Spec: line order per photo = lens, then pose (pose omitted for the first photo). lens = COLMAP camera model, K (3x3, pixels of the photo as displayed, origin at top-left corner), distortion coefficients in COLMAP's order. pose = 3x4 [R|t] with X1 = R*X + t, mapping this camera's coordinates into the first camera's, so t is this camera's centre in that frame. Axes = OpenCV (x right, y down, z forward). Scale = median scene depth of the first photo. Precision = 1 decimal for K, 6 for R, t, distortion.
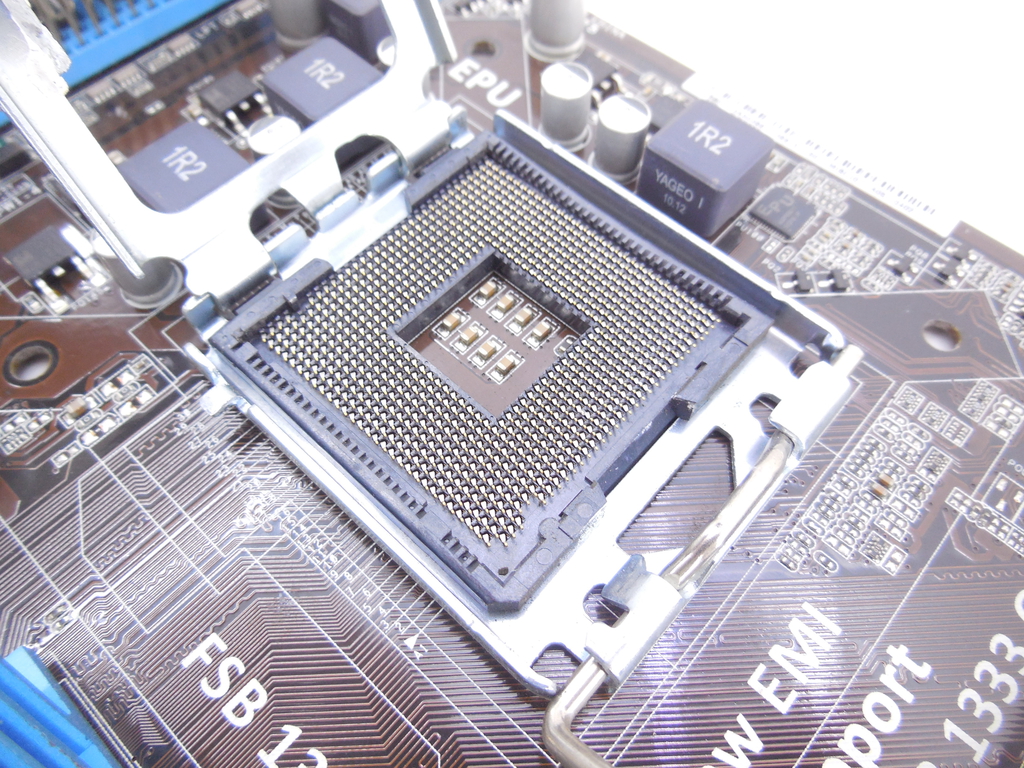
lens RADIAL K [[767.6, 0, 512.8], [0, 767.6, 383.3], [0, 0, 1]] dist [-0.003372, -0.001353]
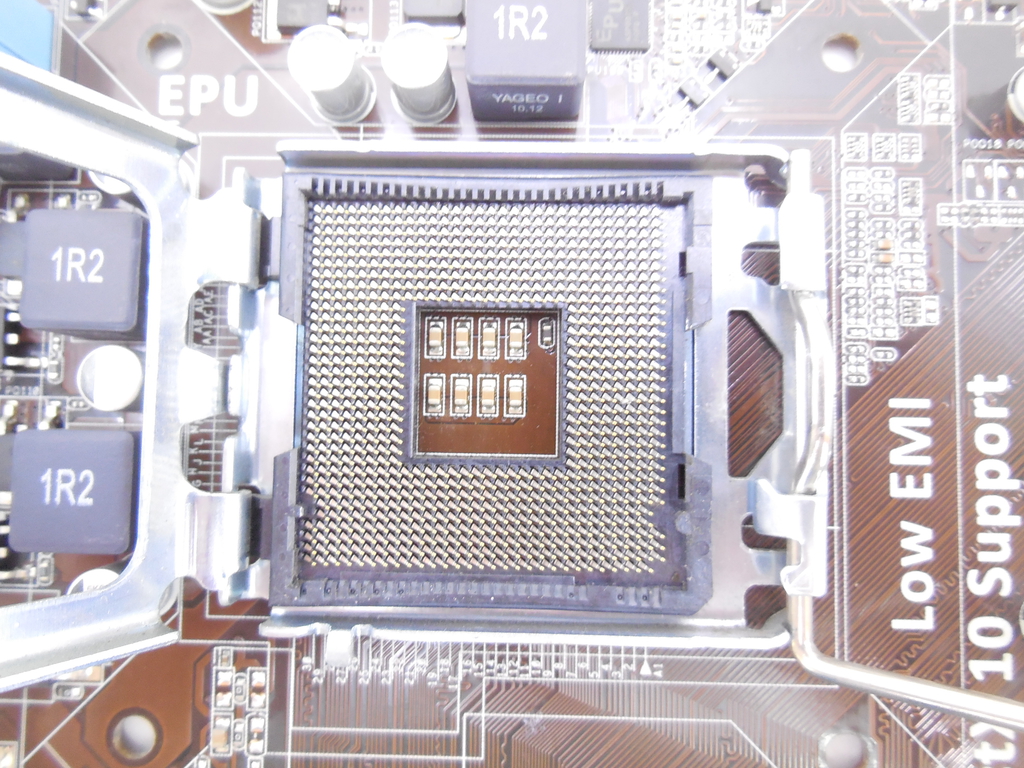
lens RADIAL K [[767.6, 0, 512.0], [0, 767.6, 380.0], [0, 0, 1]] dist [-0.003372, -0.001353]
pose [[0.747331, -0.664391, 0.009003, -0.007770], [0.593511, 0.673571, 0.440506, -0.464415], [-0.298733, -0.323860, 0.897704, 0.171901]]
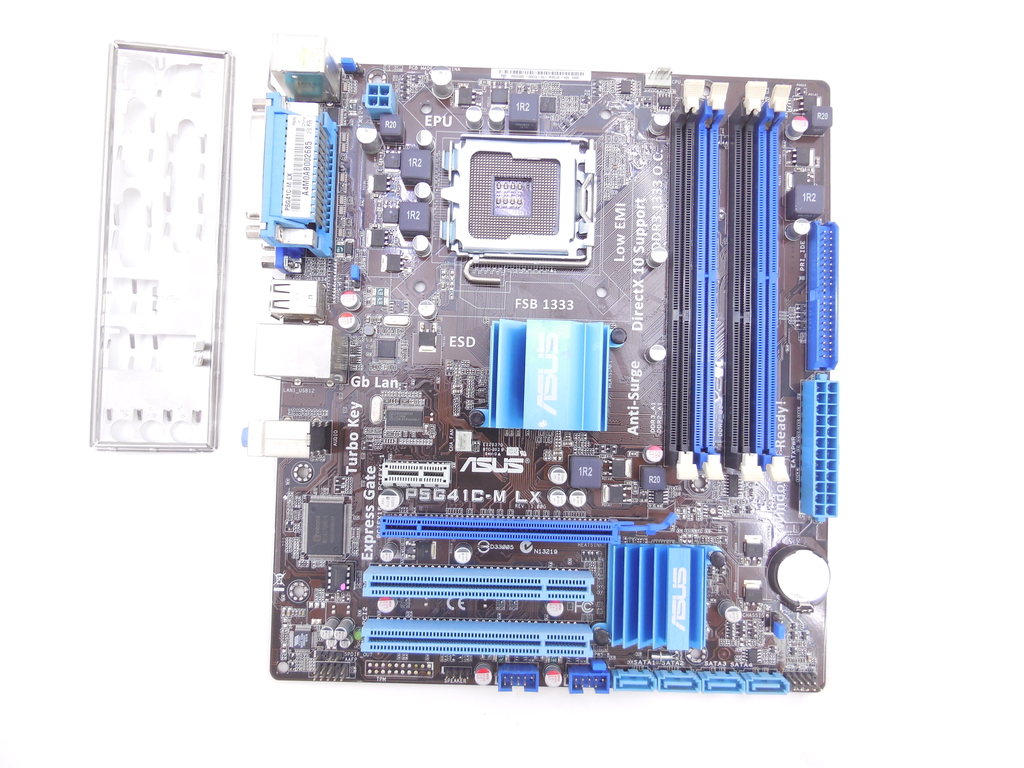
lens RADIAL K [[767.6, 0, 513.7], [0, 767.6, 384.3], [0, 0, 1]] dist [-0.003372, -0.001353]
pose [[0.756438, -0.653296, 0.031720, -0.725845], [0.569102, 0.681305, 0.460377, -1.145309], [-0.322373, -0.330195, 0.887157, -2.546133]]
